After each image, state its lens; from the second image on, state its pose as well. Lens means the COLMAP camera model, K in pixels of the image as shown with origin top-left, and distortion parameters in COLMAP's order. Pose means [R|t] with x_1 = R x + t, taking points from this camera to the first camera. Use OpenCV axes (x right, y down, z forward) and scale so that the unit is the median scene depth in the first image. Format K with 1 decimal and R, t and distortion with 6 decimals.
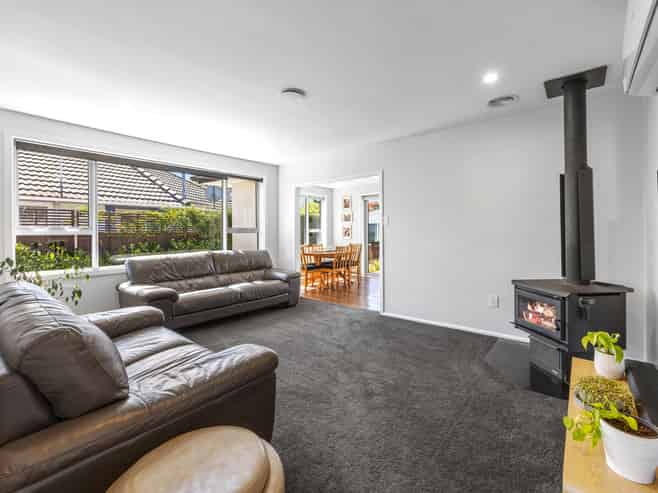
lens RADIAL K [[293.4, 0, 326.5], [0, 293.4, 242.4], [0, 0, 1]] dist [-0.001876, -0.000798]
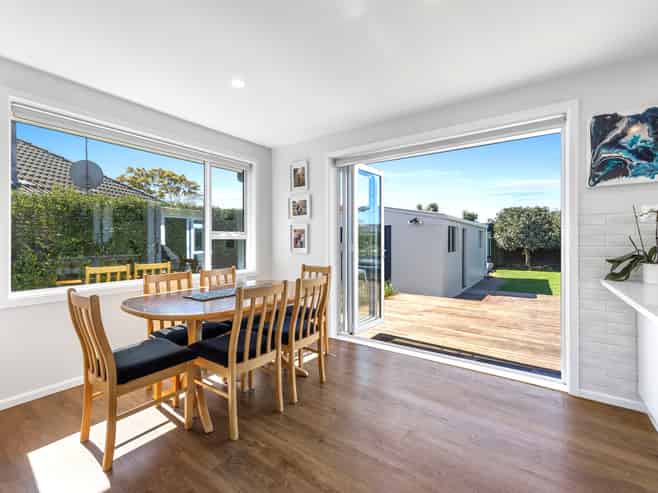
lens RADIAL K [[293.4, 0, 326.5], [0, 293.4, 242.4], [0, 0, 1]] dist [-0.001876, -0.000798]
pose [[0.996461, 0.005309, 0.083884, 0.075386], [-0.002849, 0.999563, -0.029415, -0.016255], [-0.084004, 0.029072, 0.996041, 0.549169]]
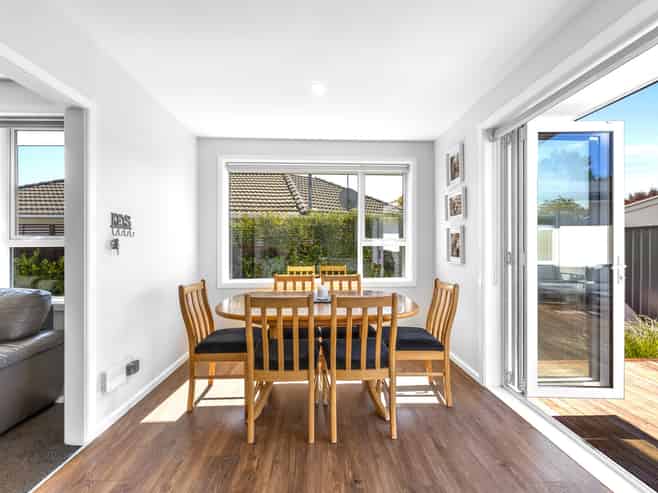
lens RADIAL K [[273.0, 0, 327.7], [0, 273.0, 248.8], [0, 0, 1]] dist [0.016557, -0.000026]
pose [[0.681020, 0.011716, -0.732171, 0.215133], [-0.028803, 0.999527, -0.010798, -0.023039], [0.731698, 0.028442, 0.681035, 0.668452]]
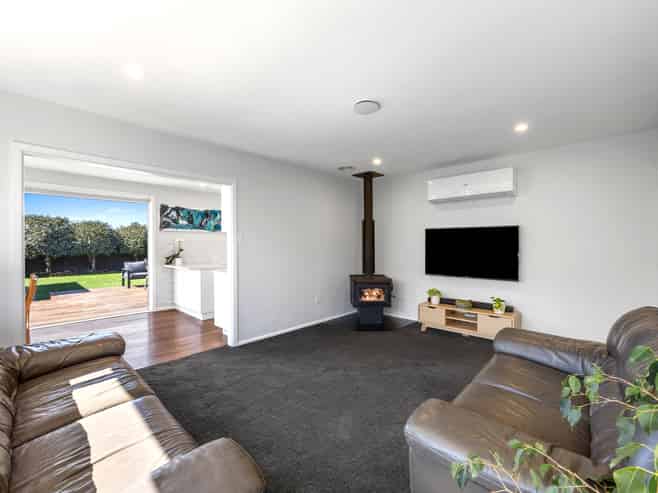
lens RADIAL K [[293.4, 0, 326.5], [0, 293.4, 242.4], [0, 0, 1]] dist [-0.001876, -0.000798]
pose [[0.047638, 0.019451, 0.998675, -0.349370], [0.037337, 0.999077, -0.021240, -0.016252], [-0.998167, 0.038299, 0.046868, 0.359384]]
